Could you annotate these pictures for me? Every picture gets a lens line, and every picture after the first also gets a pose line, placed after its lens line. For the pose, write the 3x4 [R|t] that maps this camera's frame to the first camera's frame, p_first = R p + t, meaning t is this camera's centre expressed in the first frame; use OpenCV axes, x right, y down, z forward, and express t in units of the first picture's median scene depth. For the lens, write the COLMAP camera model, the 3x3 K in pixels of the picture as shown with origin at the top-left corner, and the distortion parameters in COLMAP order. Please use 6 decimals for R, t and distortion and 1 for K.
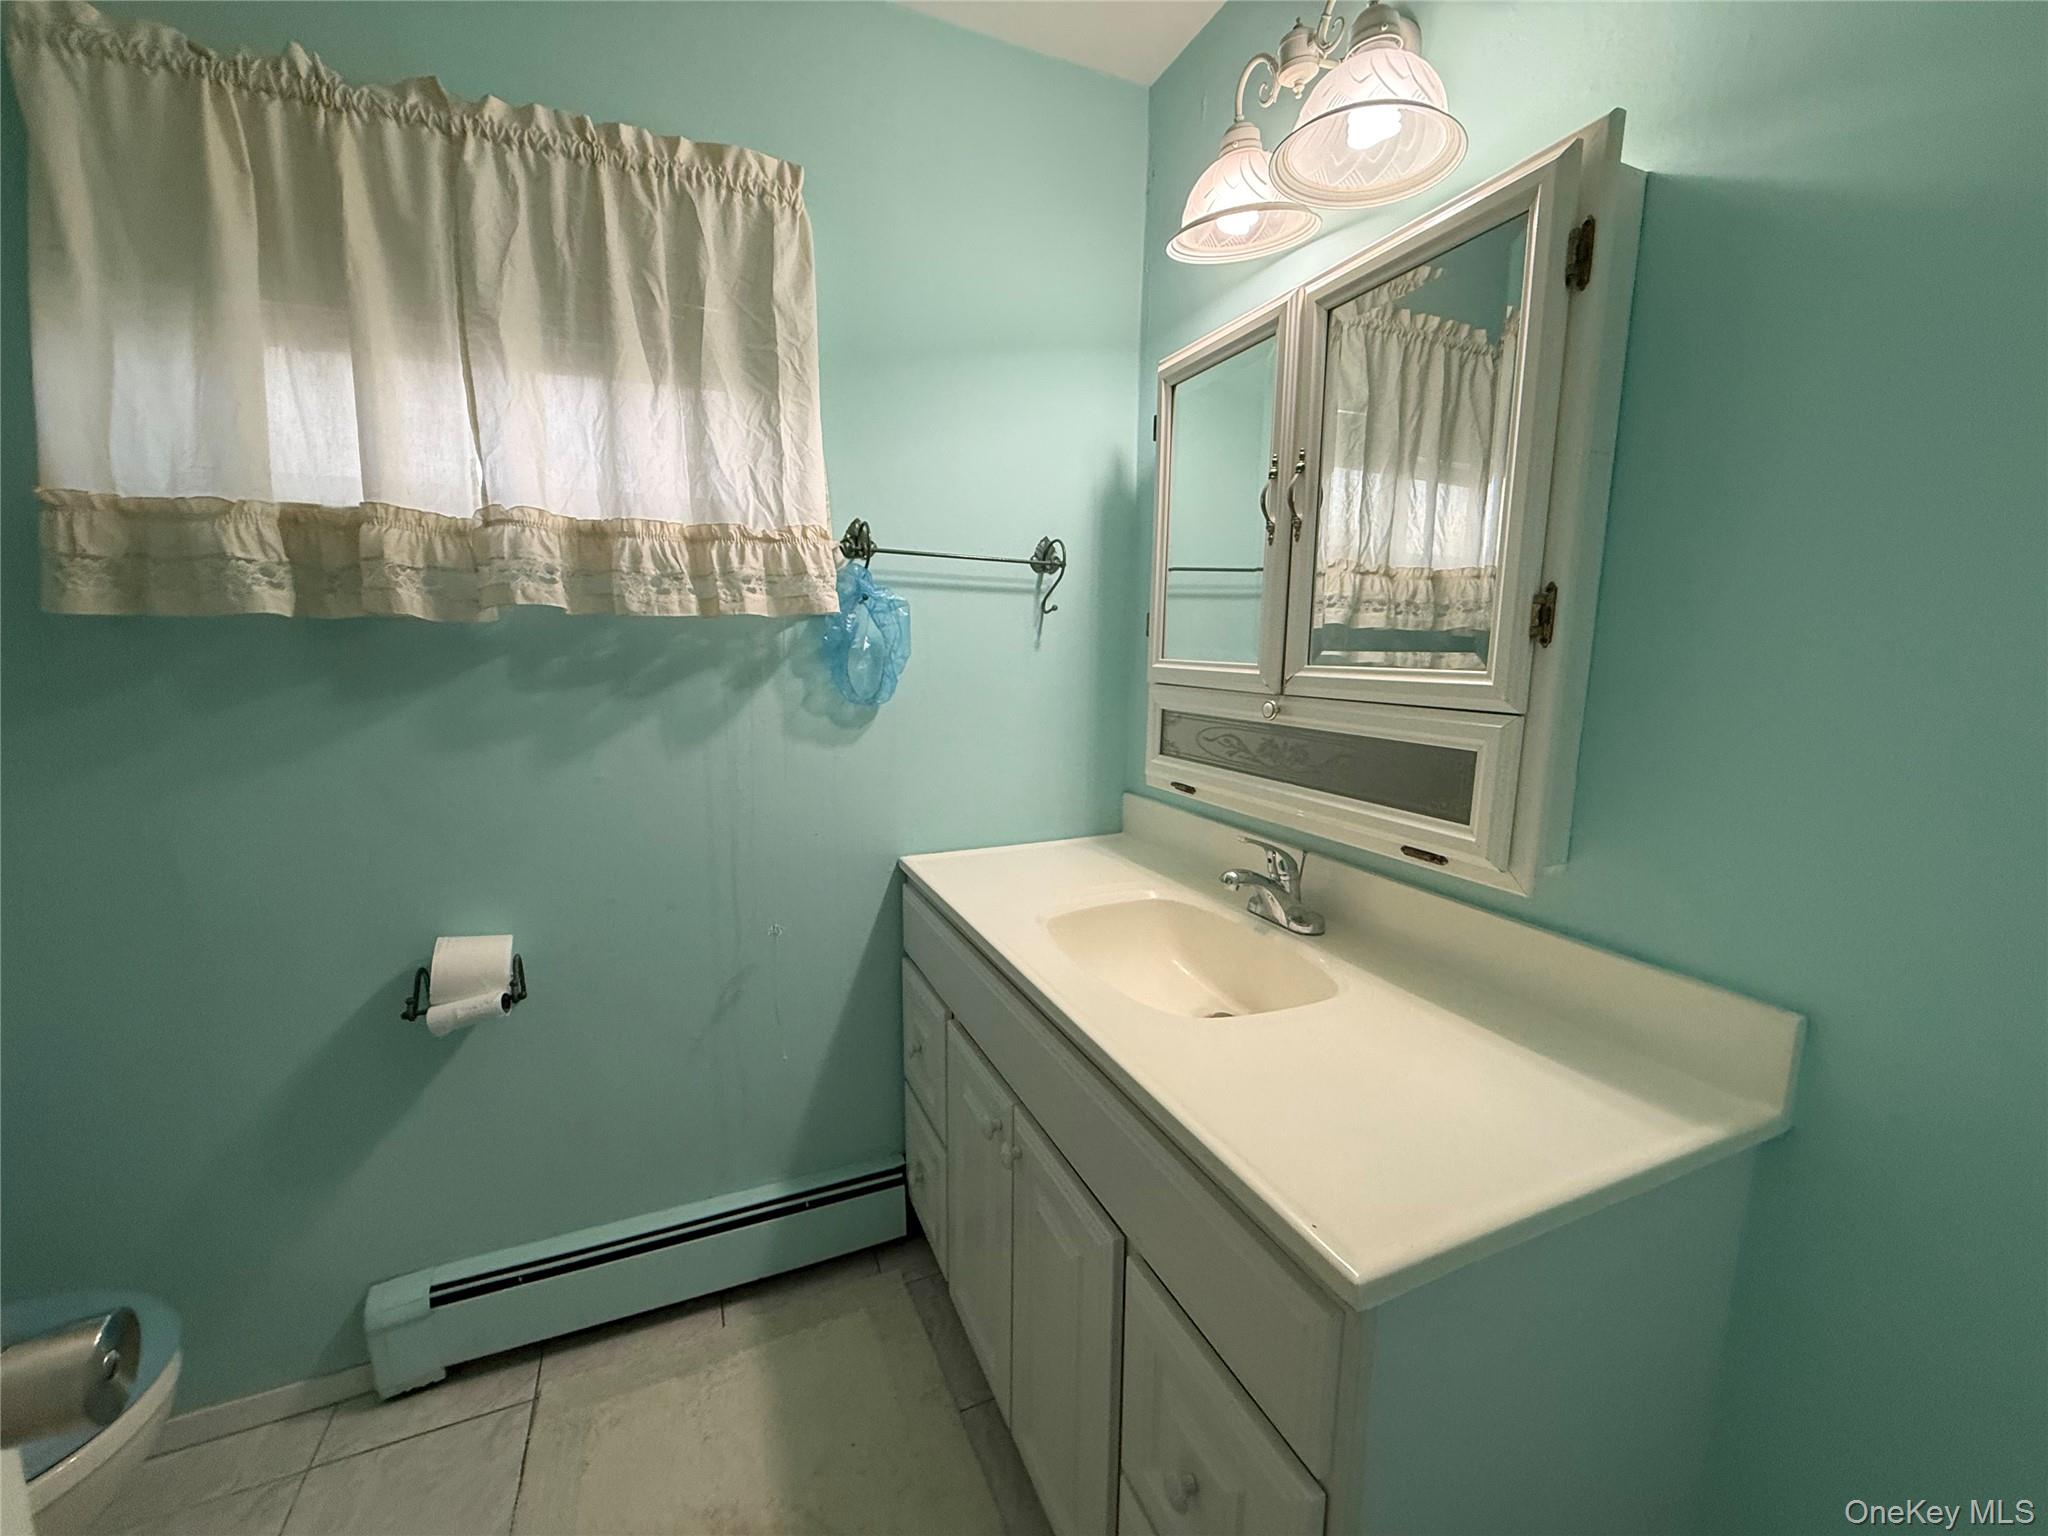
lens RADIAL K [[812.8, 0, 1018.2], [0, 812.8, 769.4], [0, 0, 1]] dist [0.002046, -0.000401]
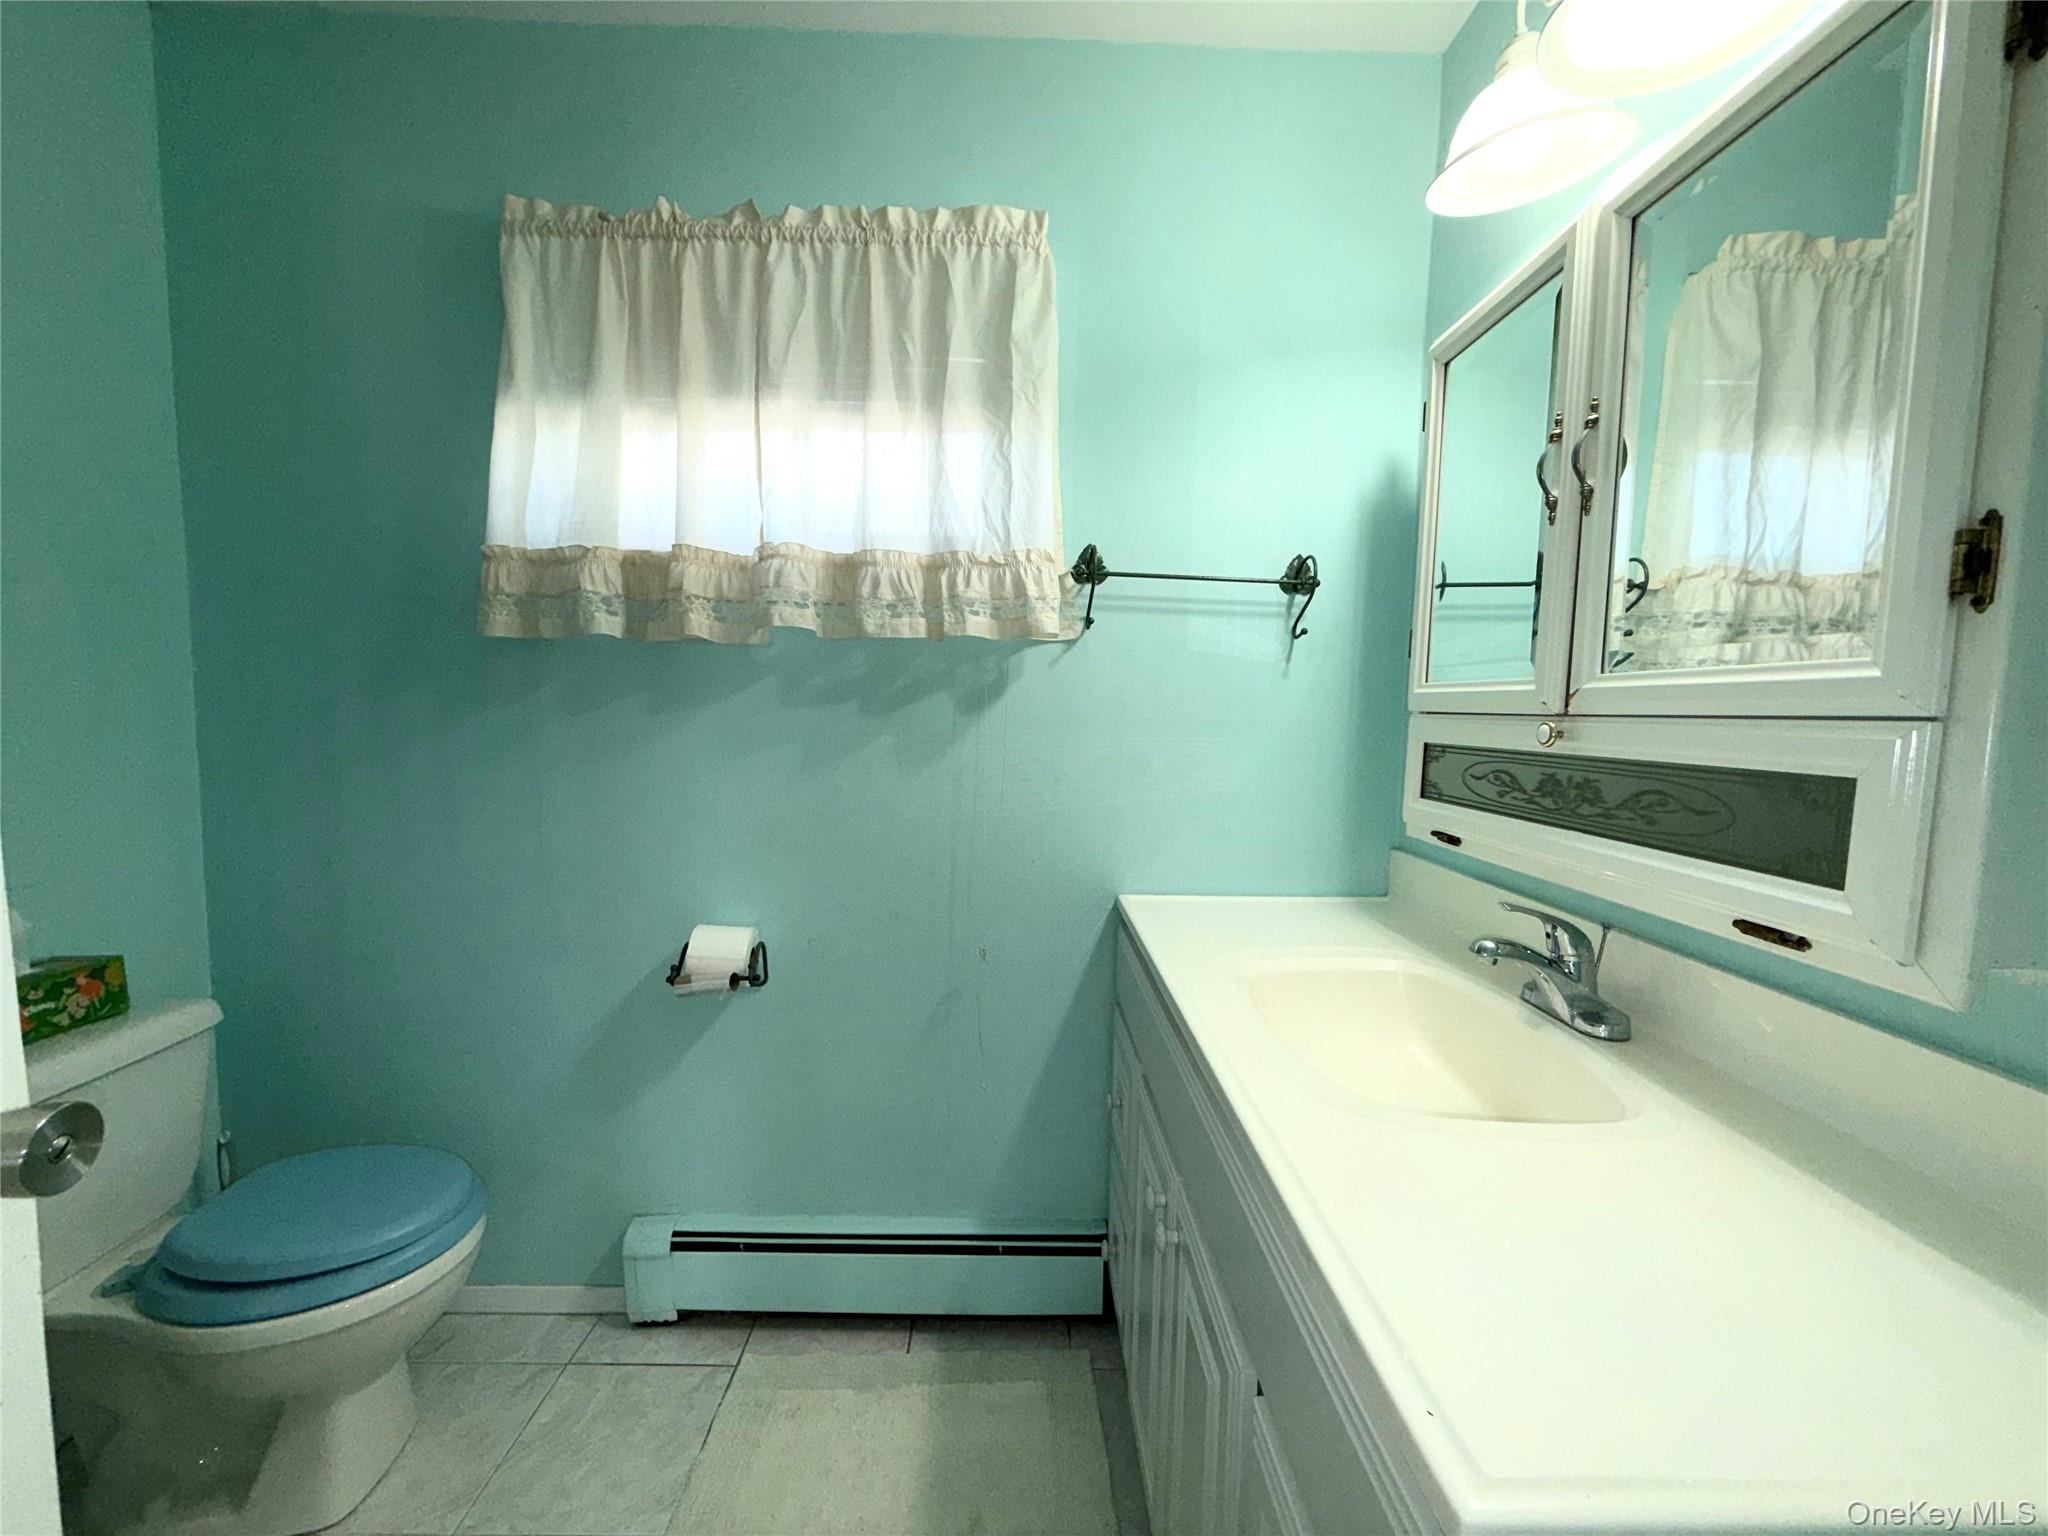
lens RADIAL K [[812.8, 0, 1019.7], [0, 812.8, 768.1], [0, 0, 1]] dist [0.002046, -0.000401]
pose [[0.923092, 0.040038, -0.382490, 0.137981], [-0.072290, 0.994902, -0.070321, 0.048272], [0.377725, 0.092563, 0.921280, 0.096164]]
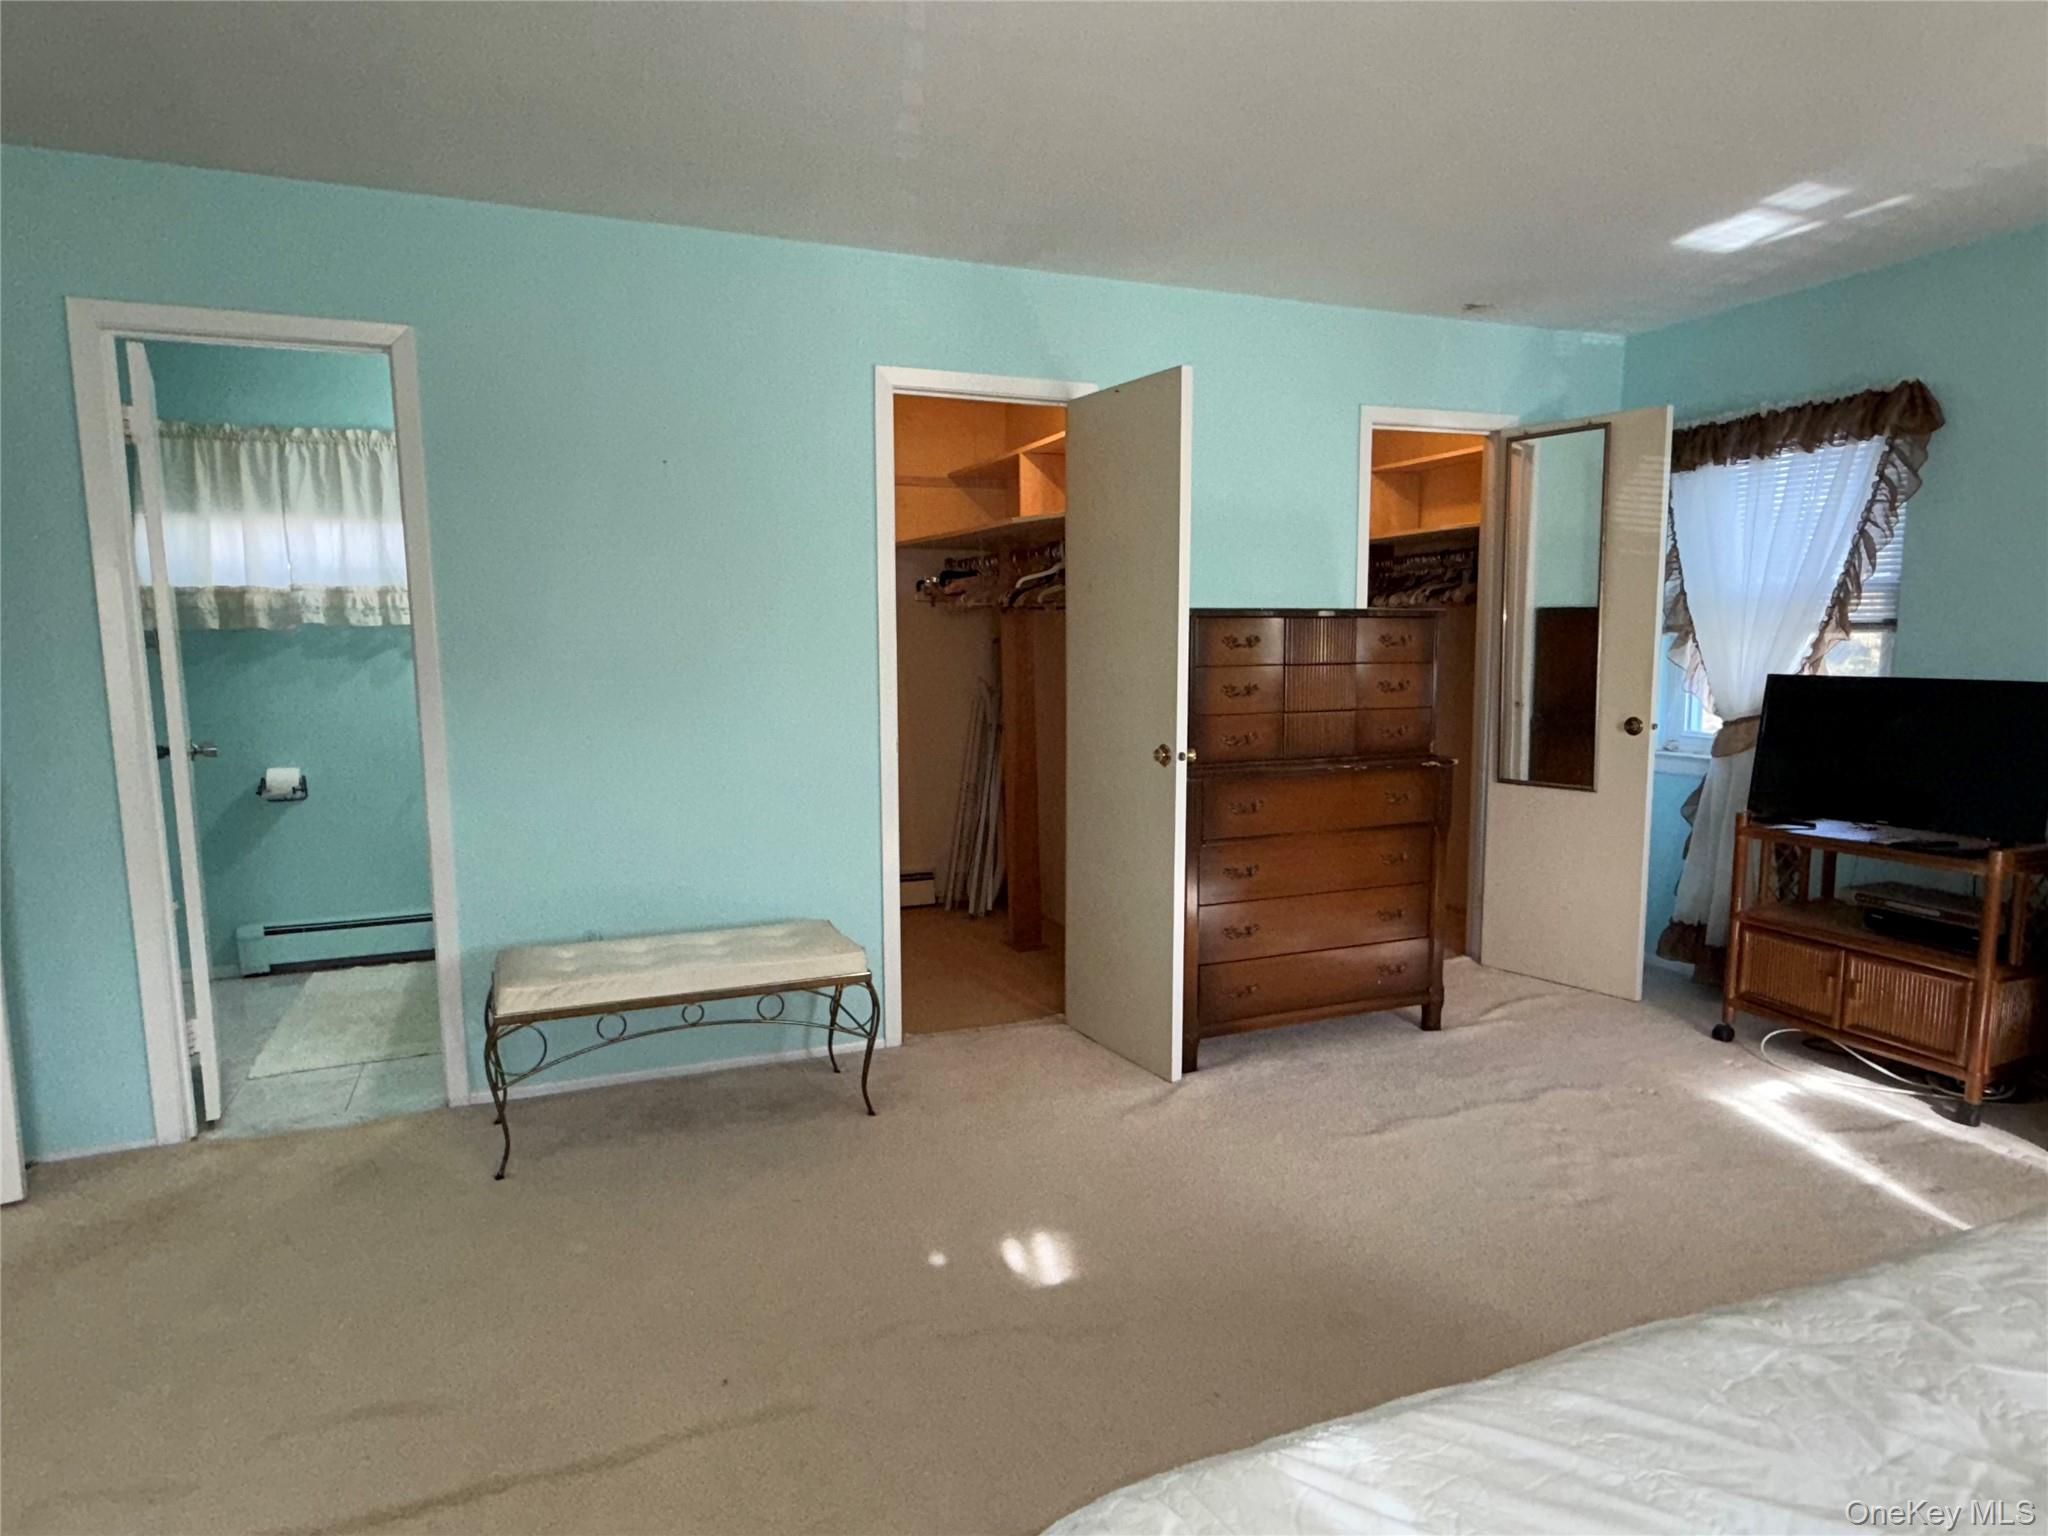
lens RADIAL K [[1191.3, 0, 1017.2], [0, 1191.3, 775.9], [0, 0, 1]] dist [0.001864, 0.000338]
pose [[0.999223, -0.016077, -0.035991, 1.622690], [0.014550, 0.998999, -0.042305, 0.434023], [0.036635, 0.041749, 0.998456, -2.443146]]
